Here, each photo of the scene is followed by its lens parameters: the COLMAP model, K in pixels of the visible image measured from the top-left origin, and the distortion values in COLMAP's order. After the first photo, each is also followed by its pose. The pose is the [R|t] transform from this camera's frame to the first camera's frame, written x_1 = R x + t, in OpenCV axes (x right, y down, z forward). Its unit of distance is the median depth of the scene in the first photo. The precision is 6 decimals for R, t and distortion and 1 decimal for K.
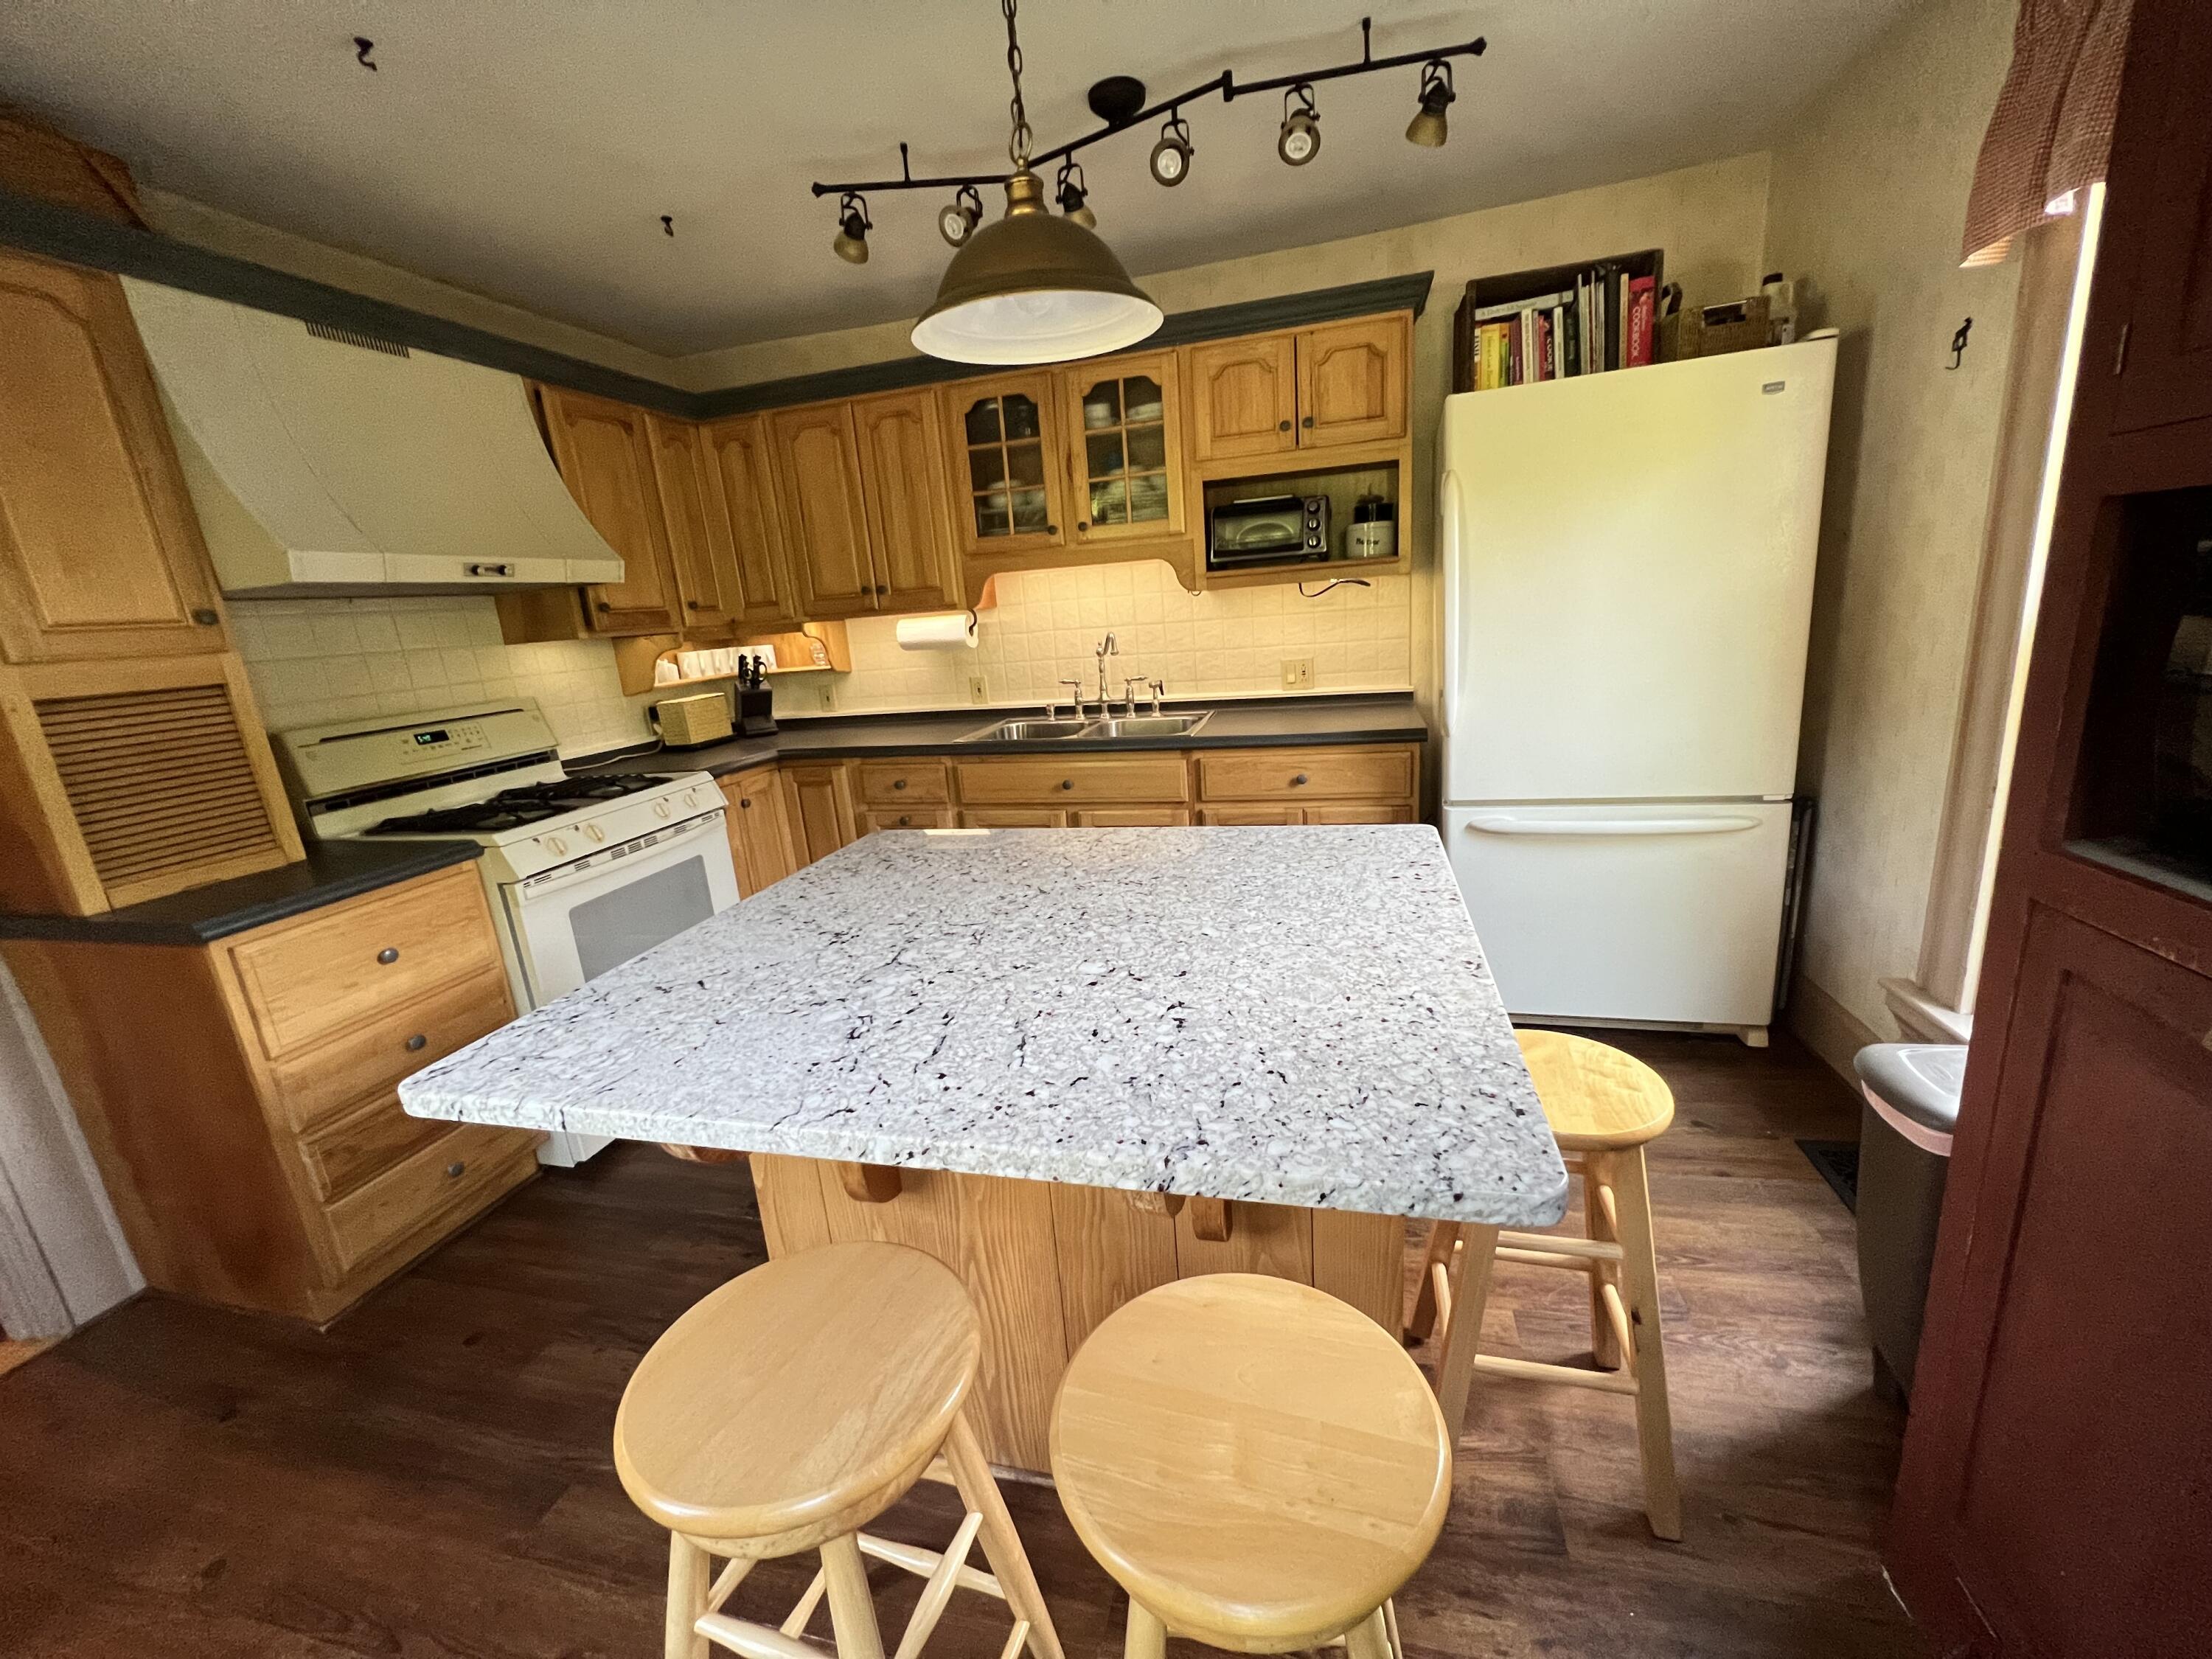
lens RADIAL K [[886.5, 0, 1103.0], [0, 886.5, 824.2], [0, 0, 1]] dist [-0.003638, 0.000086]
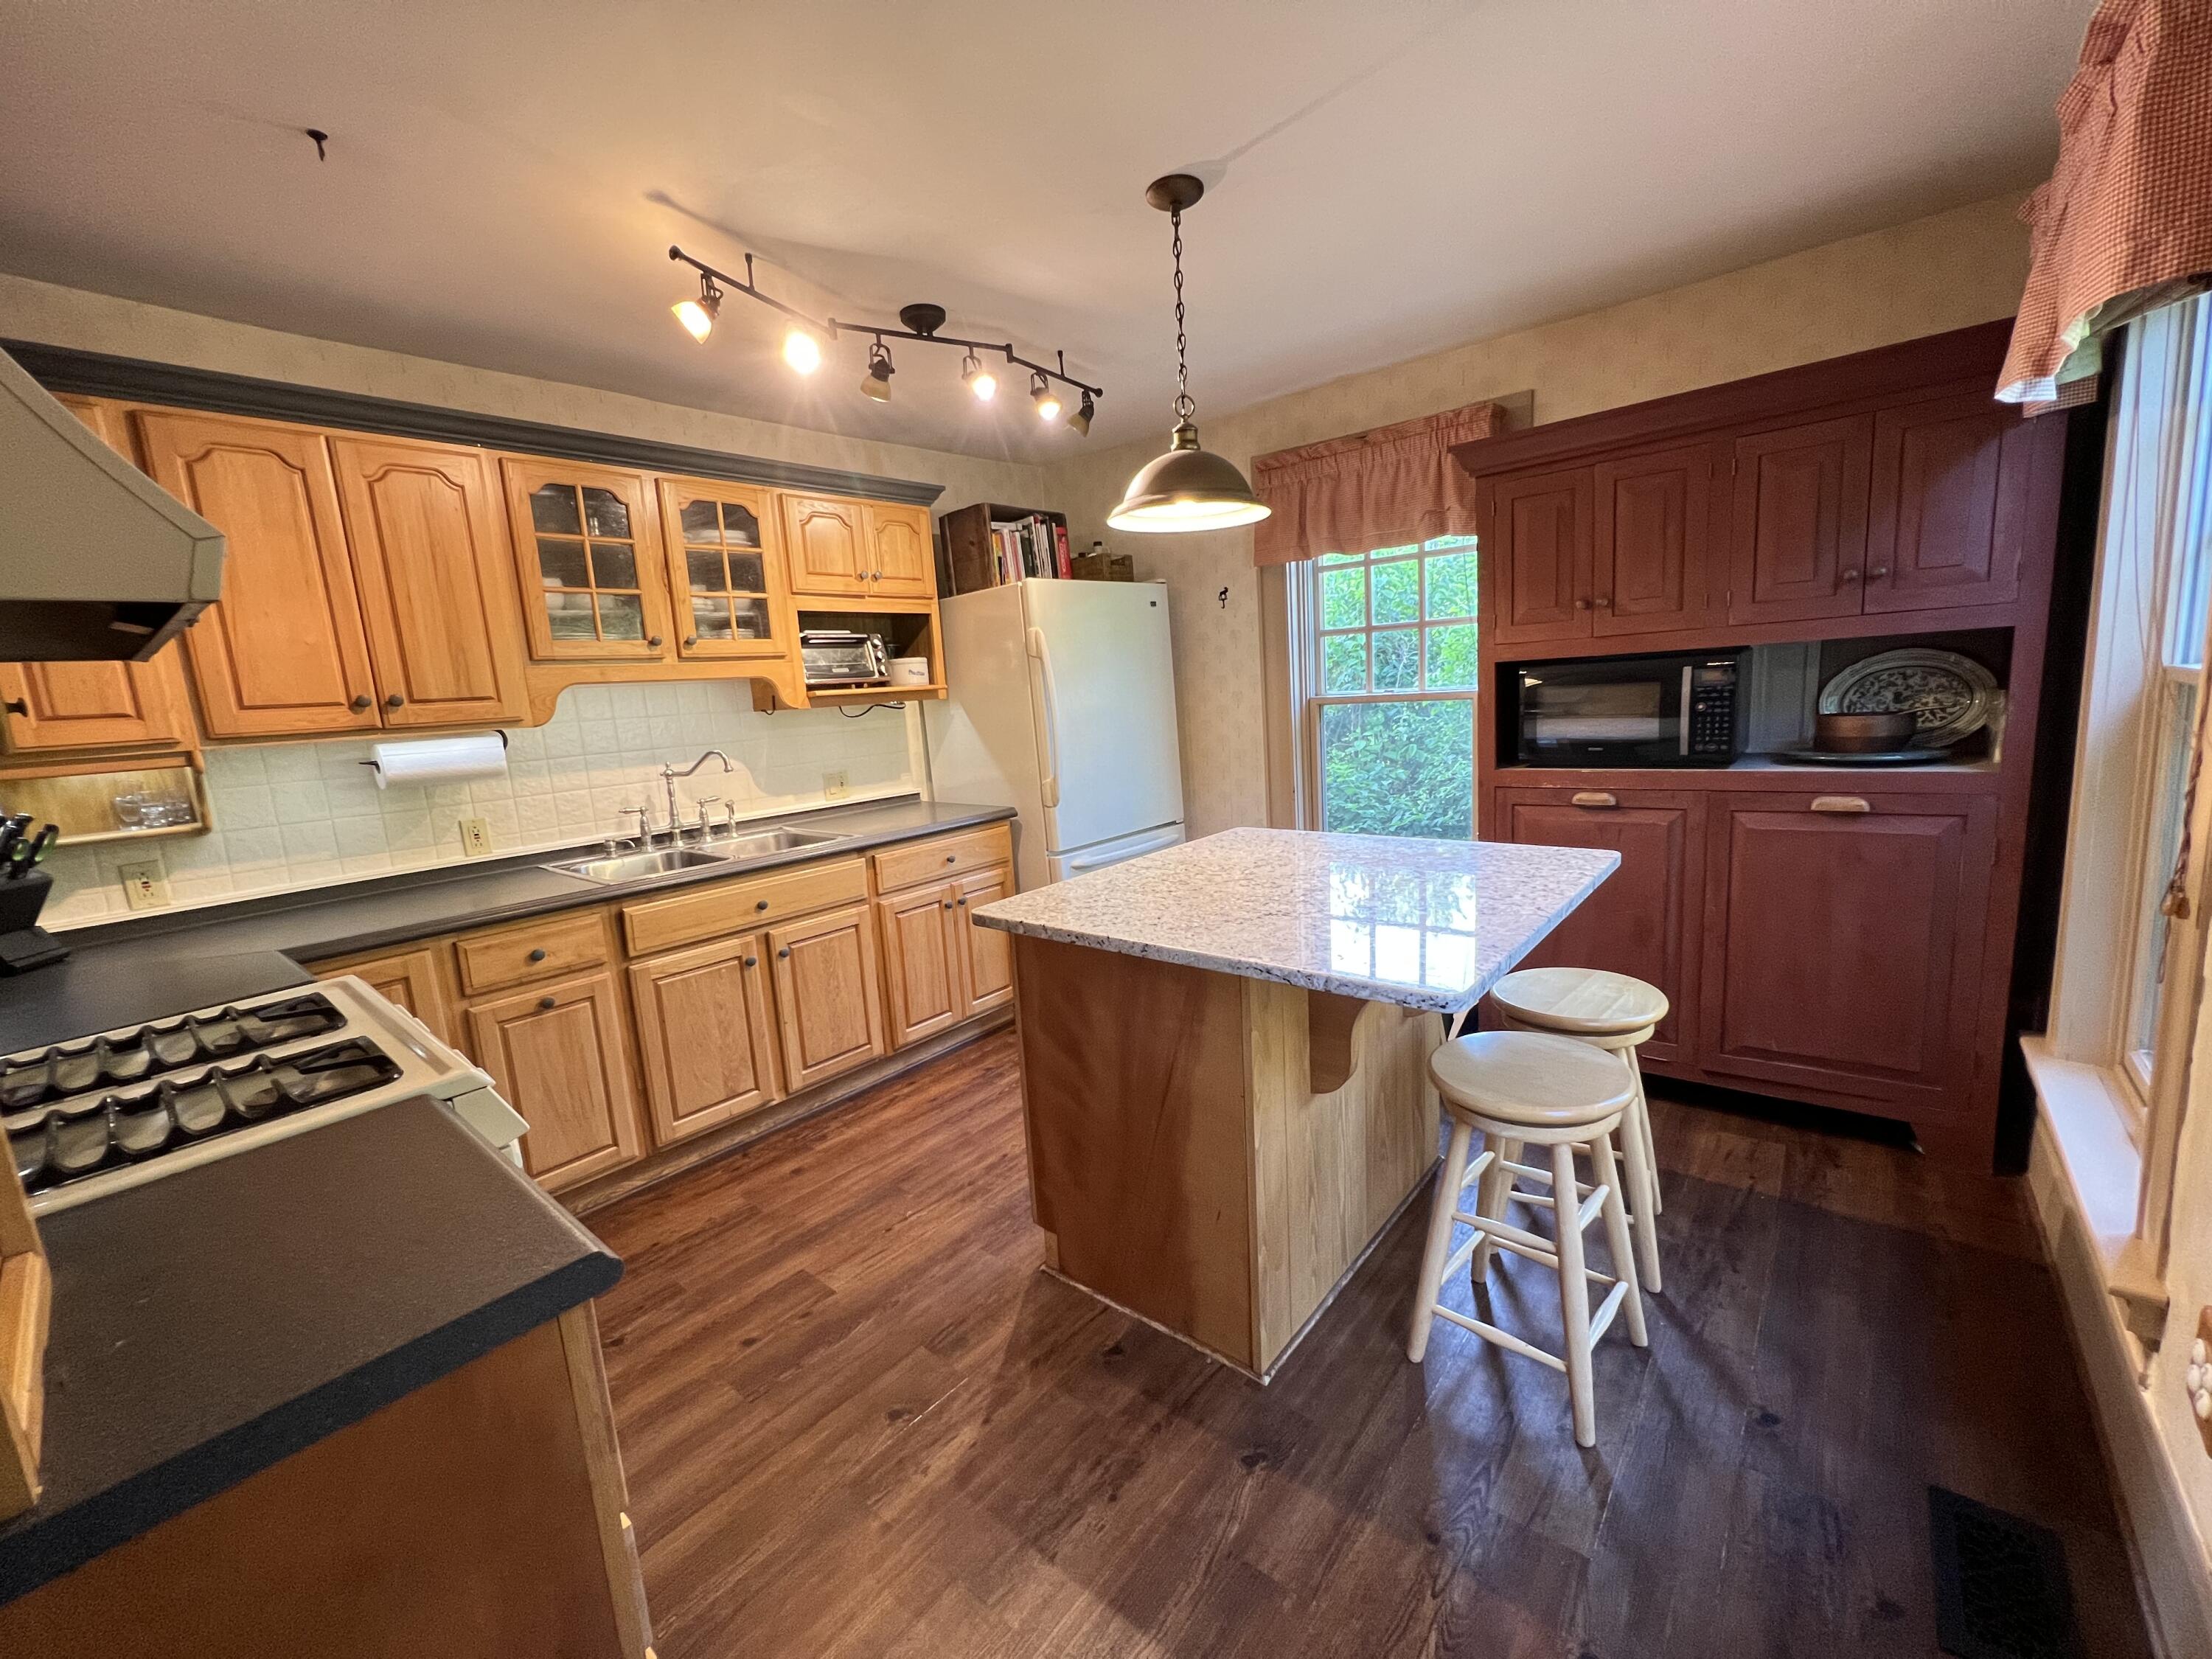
lens RADIAL K [[886.5, 0, 1100.8], [0, 886.5, 830.5], [0, 0, 1]] dist [-0.003638, 0.000086]
pose [[0.435301, -0.099267, 0.894796, -0.798401], [0.244325, 0.969628, -0.011291, -0.025277], [-0.866498, 0.223536, 0.446333, 0.282726]]
